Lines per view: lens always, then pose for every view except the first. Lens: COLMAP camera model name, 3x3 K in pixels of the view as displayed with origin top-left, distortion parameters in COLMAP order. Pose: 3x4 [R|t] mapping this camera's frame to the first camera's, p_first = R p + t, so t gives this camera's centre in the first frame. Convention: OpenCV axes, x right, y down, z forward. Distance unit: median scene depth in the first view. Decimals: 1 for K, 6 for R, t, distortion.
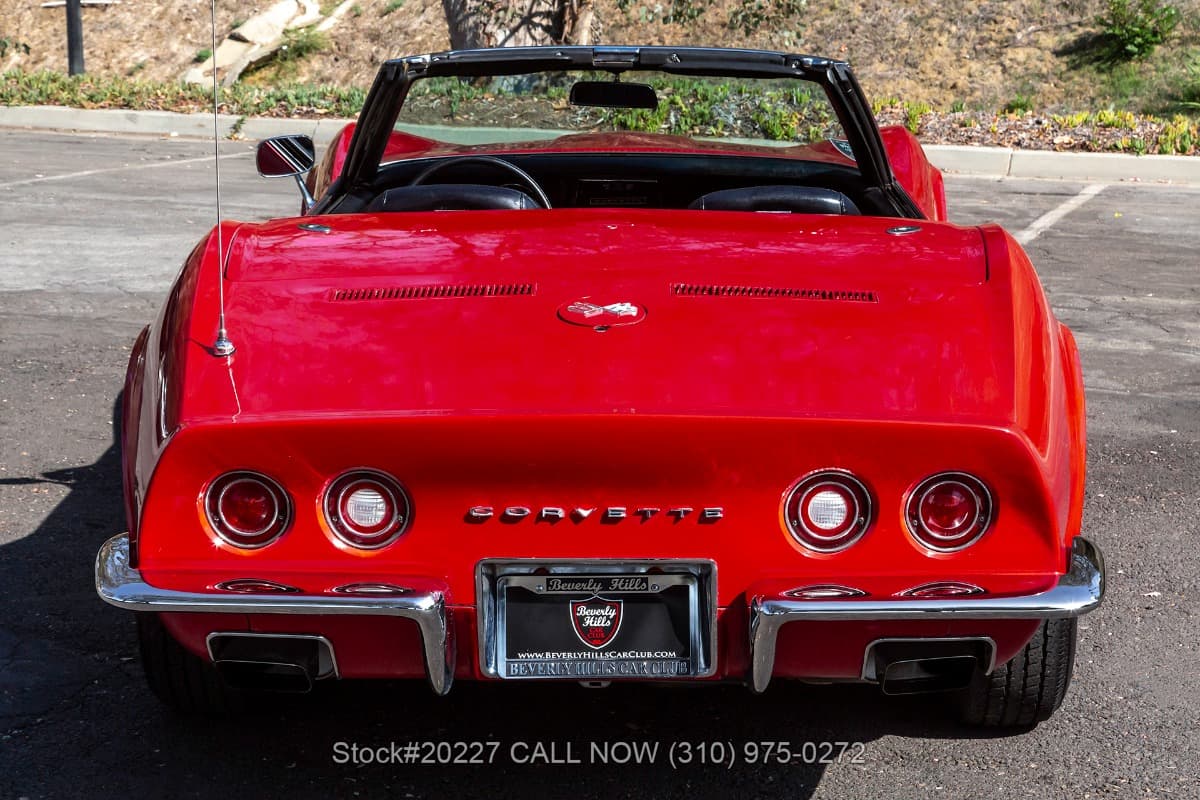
lens RADIAL K [[4456.2, 0, 600.0], [0, 4456.2, 400.0], [0, 0, 1]] dist [-0.067322, 1.405156]
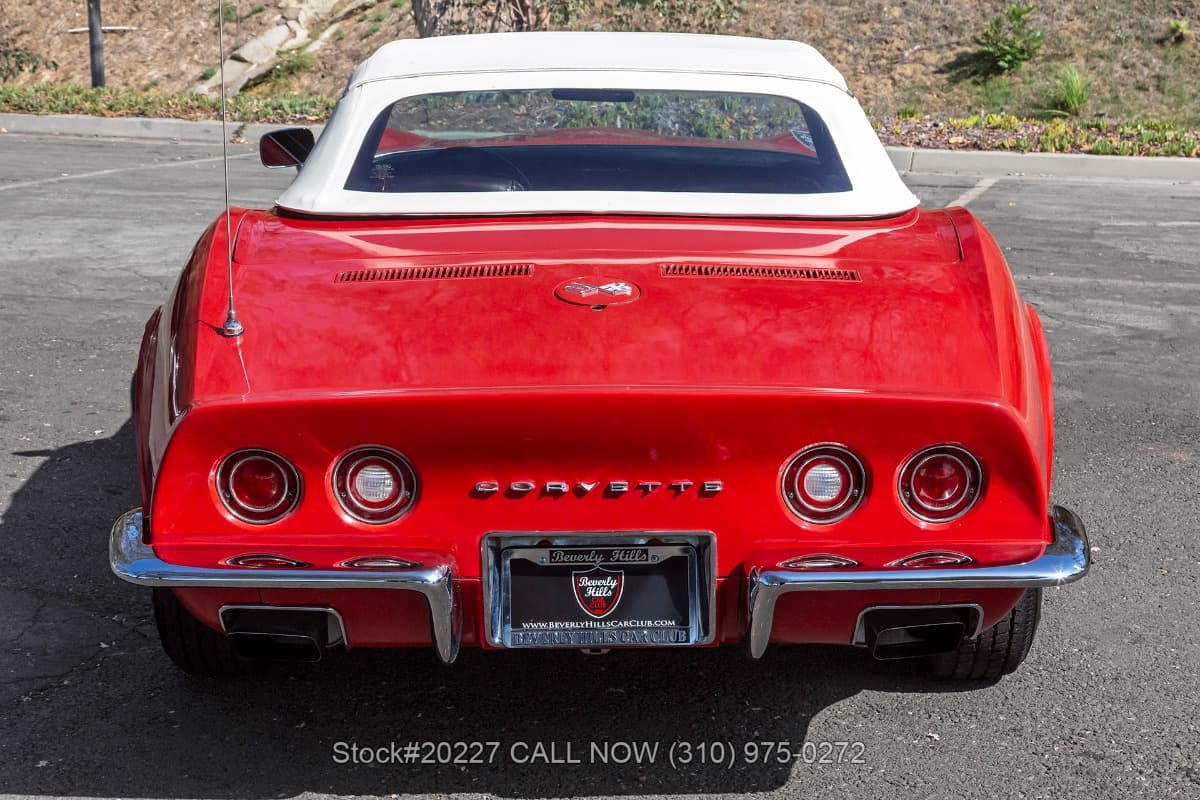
lens RADIAL K [[4343.6, 0, 703.9], [0, 4343.6, 402.2], [0, 0, 1]] dist [-0.022324, 1.149935]
pose [[0.999707, -0.006419, 0.023351, 0.013483], [0.006284, 0.999963, 0.005827, 0.002803], [-0.023388, -0.005678, 0.999710, -0.140001]]
